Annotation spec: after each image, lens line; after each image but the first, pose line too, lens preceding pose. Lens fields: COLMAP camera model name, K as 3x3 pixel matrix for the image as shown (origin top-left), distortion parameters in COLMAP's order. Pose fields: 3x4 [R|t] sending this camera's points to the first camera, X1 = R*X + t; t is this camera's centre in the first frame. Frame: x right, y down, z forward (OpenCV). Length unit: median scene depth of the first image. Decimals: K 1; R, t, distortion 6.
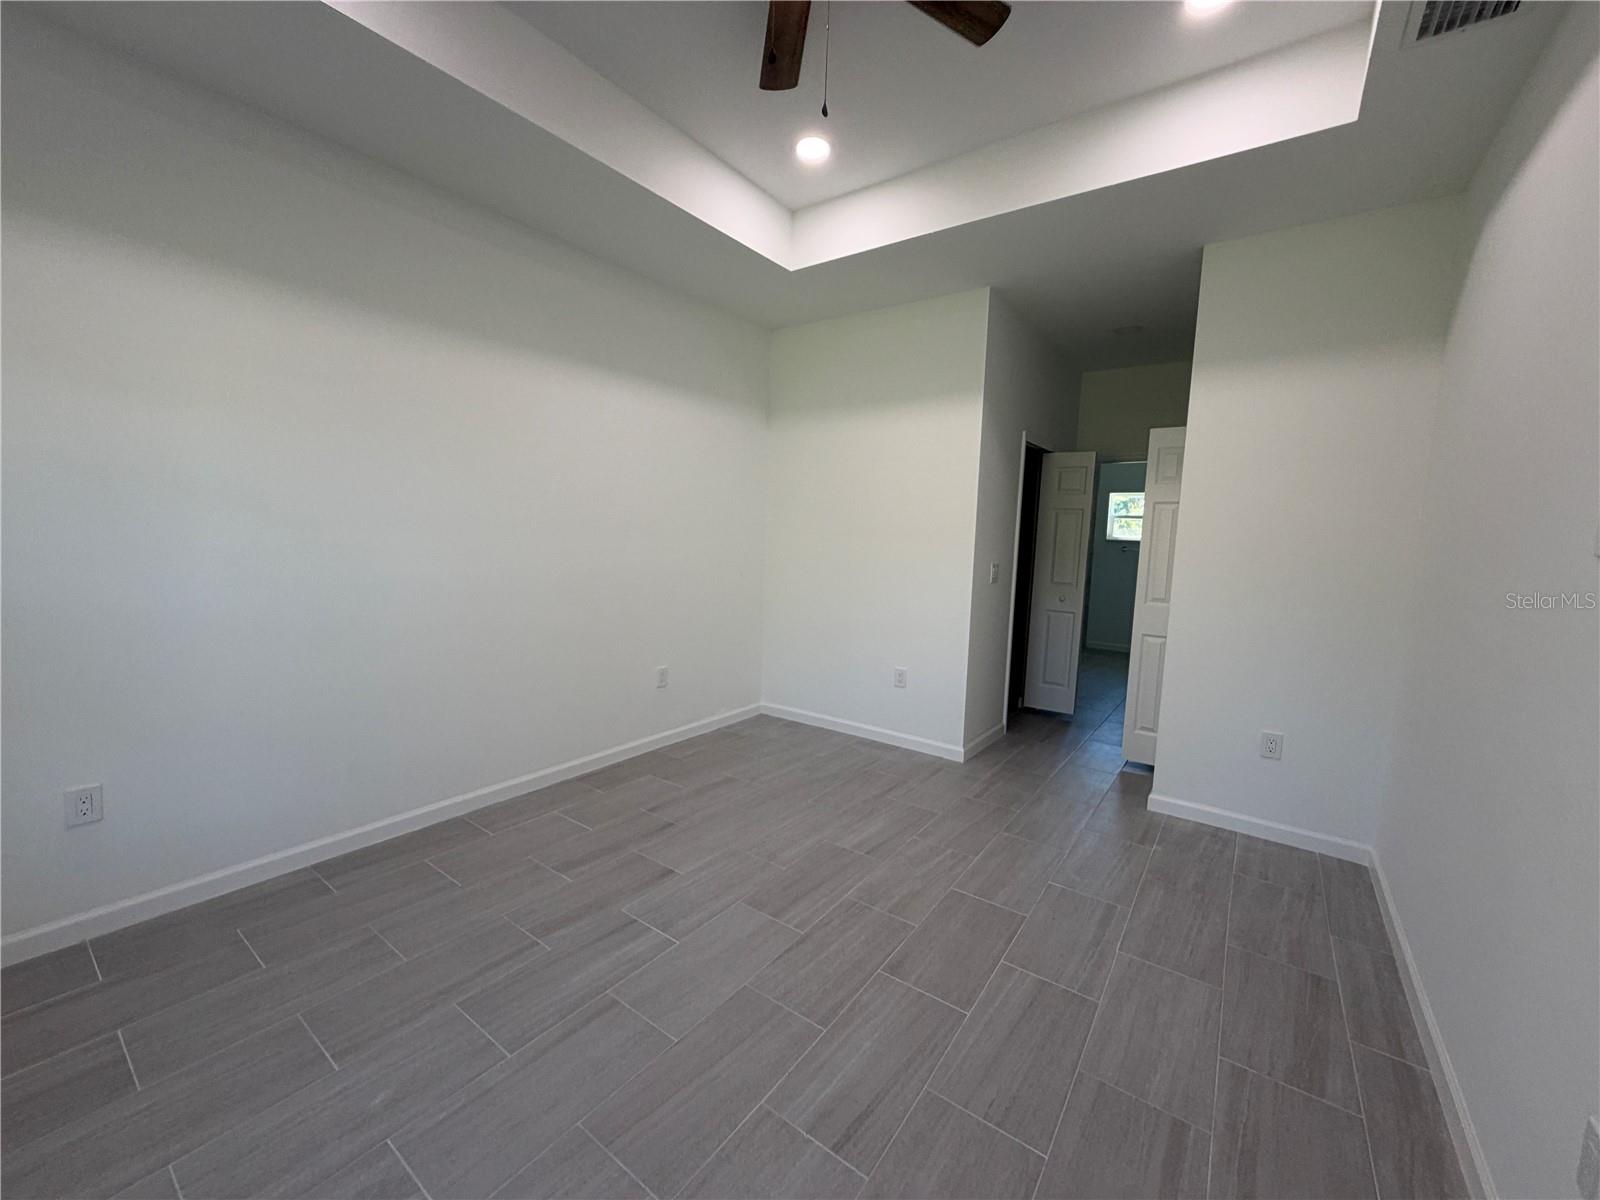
lens RADIAL K [[636.0, 0, 797.1], [0, 636.0, 598.6], [0, 0, 1]] dist [0.000294, 0.000280]
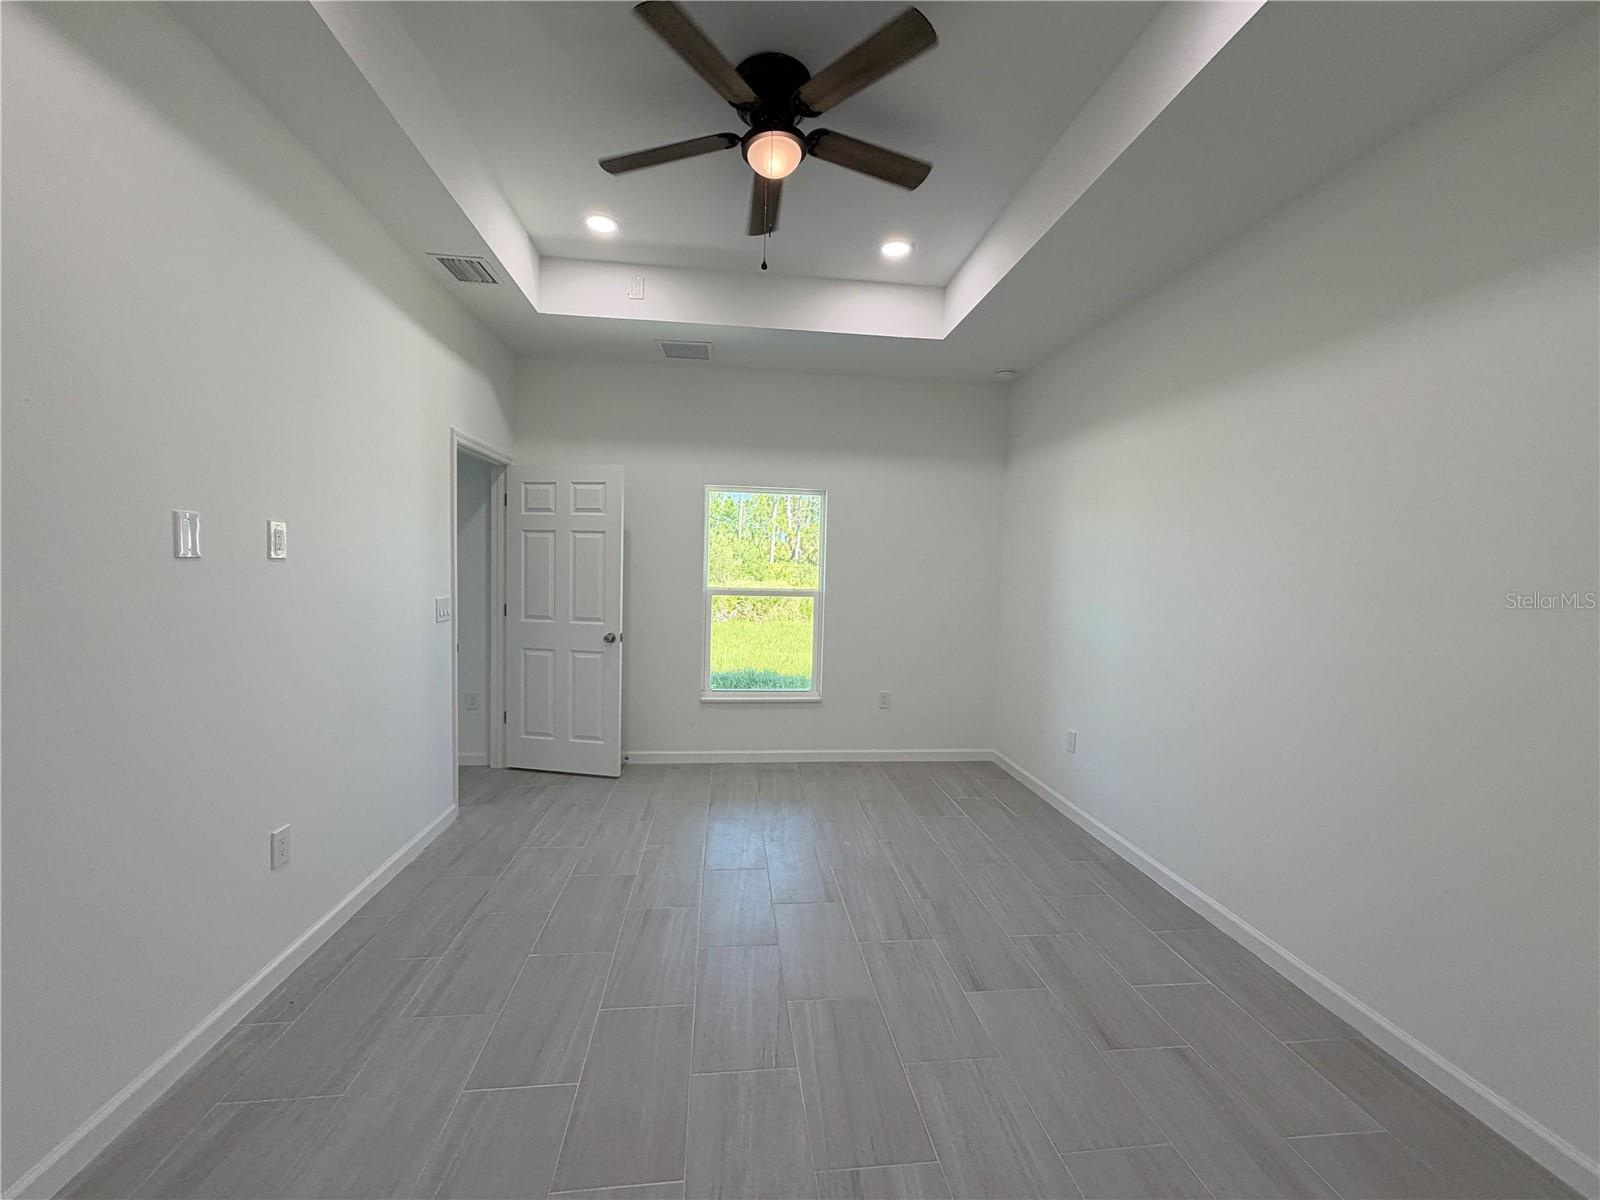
lens RADIAL K [[636.0, 0, 797.1], [0, 636.0, 598.6], [0, 0, 1]] dist [0.000294, 0.000280]
pose [[-0.735619, -0.017287, -0.677175, 0.701558], [-0.118210, 0.987611, 0.103200, -0.173082], [0.667002, 0.155965, -0.728549, 1.739619]]
